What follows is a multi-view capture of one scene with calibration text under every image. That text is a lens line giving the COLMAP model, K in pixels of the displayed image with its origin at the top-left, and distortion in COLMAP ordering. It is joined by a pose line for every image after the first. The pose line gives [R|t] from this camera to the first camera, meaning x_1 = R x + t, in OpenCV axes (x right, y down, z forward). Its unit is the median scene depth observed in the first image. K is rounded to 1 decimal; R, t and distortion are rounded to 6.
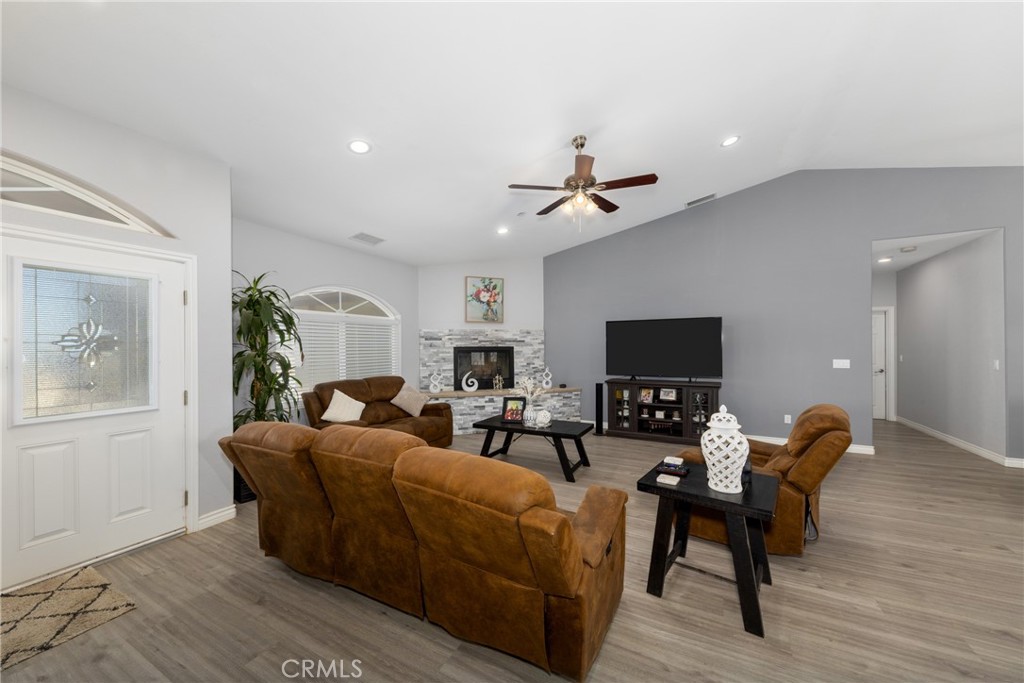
lens RADIAL K [[357.8, 0, 512.1], [0, 357.8, 346.0], [0, 0, 1]] dist [0.010233, -0.000686]
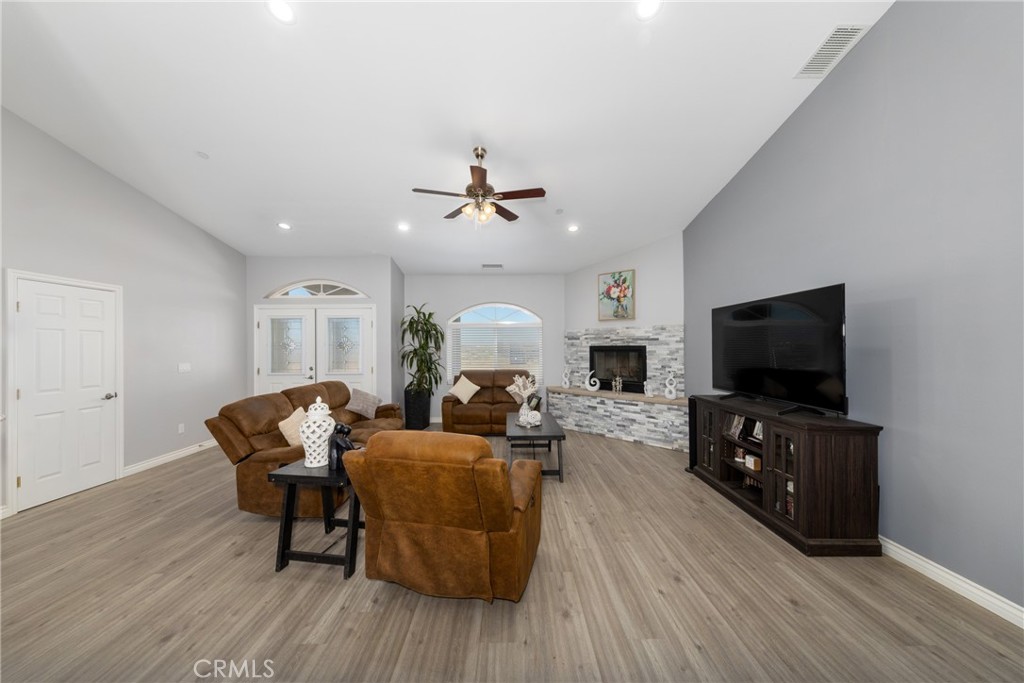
lens RADIAL K [[357.8, 0, 510.9], [0, 357.8, 344.5], [0, 0, 1]] dist [0.010233, -0.000686]
pose [[0.484231, -0.002336, -0.874937, 0.620828], [0.005967, 0.999982, 0.000632, -0.003866], [0.874920, -0.005527, 0.484236, 0.308278]]
